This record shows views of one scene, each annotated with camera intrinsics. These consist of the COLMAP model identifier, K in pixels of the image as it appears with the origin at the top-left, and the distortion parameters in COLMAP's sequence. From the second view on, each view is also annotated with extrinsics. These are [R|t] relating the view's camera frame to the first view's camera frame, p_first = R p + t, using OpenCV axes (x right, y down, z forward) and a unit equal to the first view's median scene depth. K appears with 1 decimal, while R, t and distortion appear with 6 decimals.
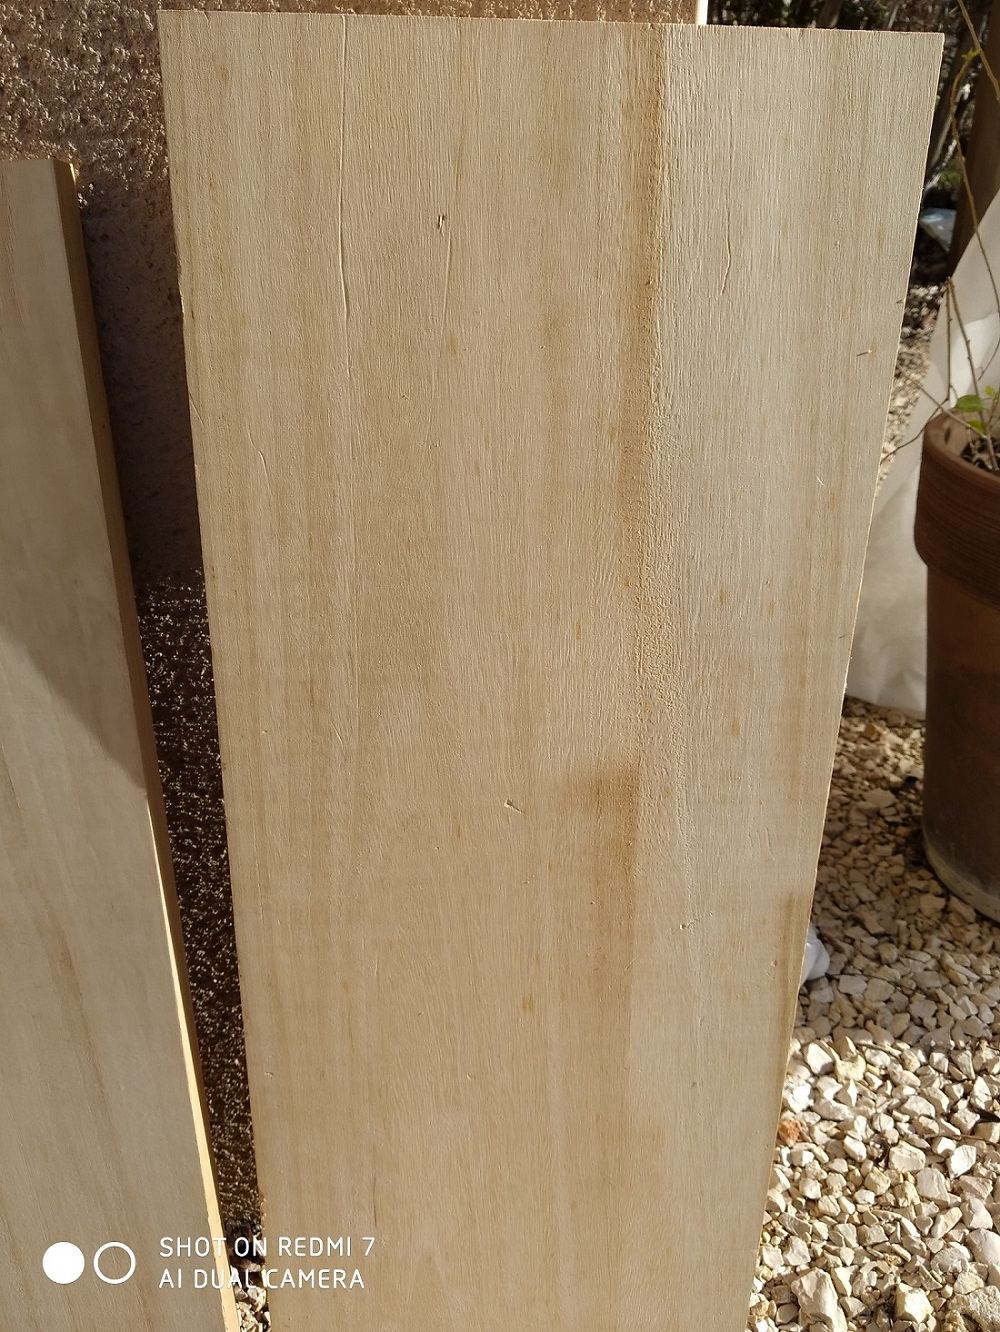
lens RADIAL K [[1067.7, 0, 500.0], [0, 1067.7, 666.0], [0, 0, 1]] dist [0.048284, -0.082068]
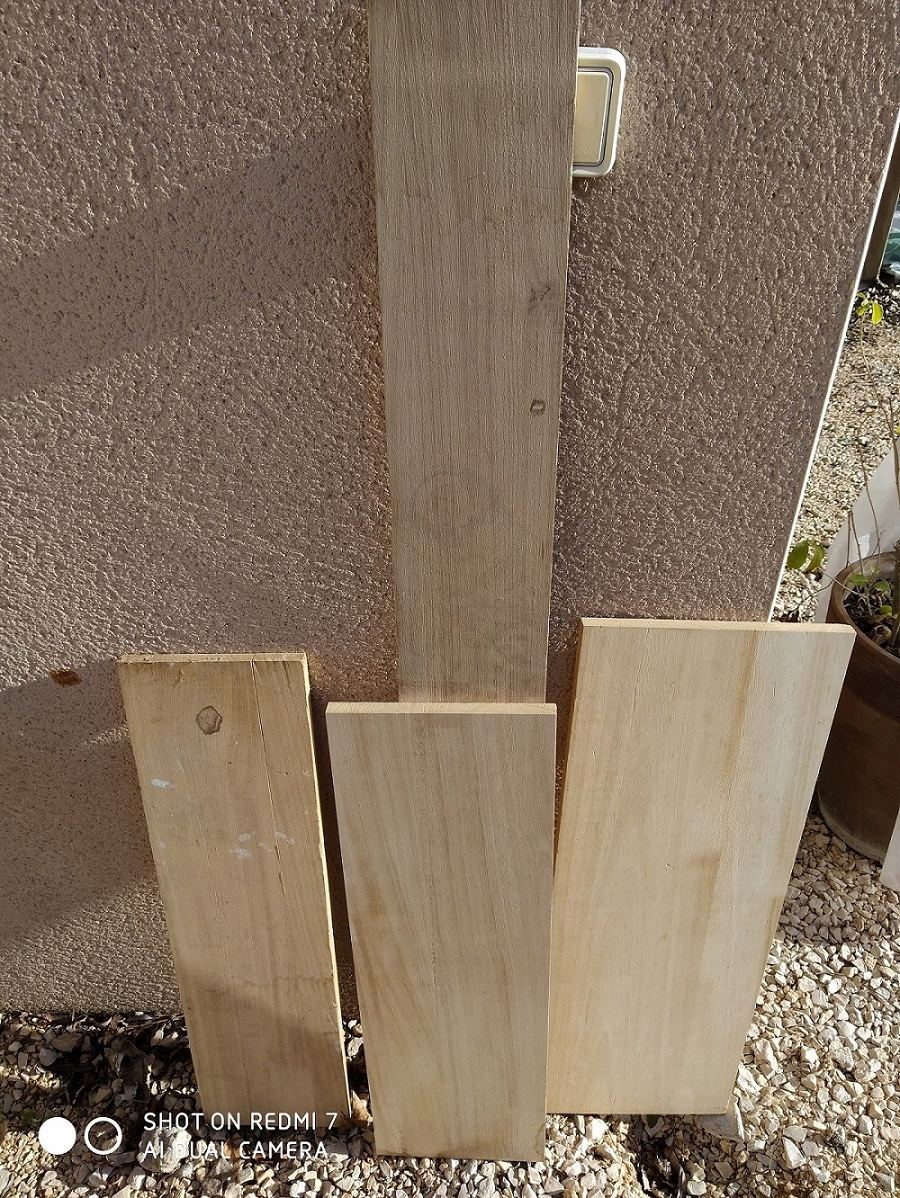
lens RADIAL K [[960.3, 0, 450.0], [0, 960.3, 599.0], [0, 0, 1]] dist [0.048284, -0.082068]
pose [[0.999618, 0.011106, 0.025300, -0.343606], [-0.013449, 0.995441, 0.094424, -0.424023], [-0.024136, -0.094728, 0.995211, -0.716332]]
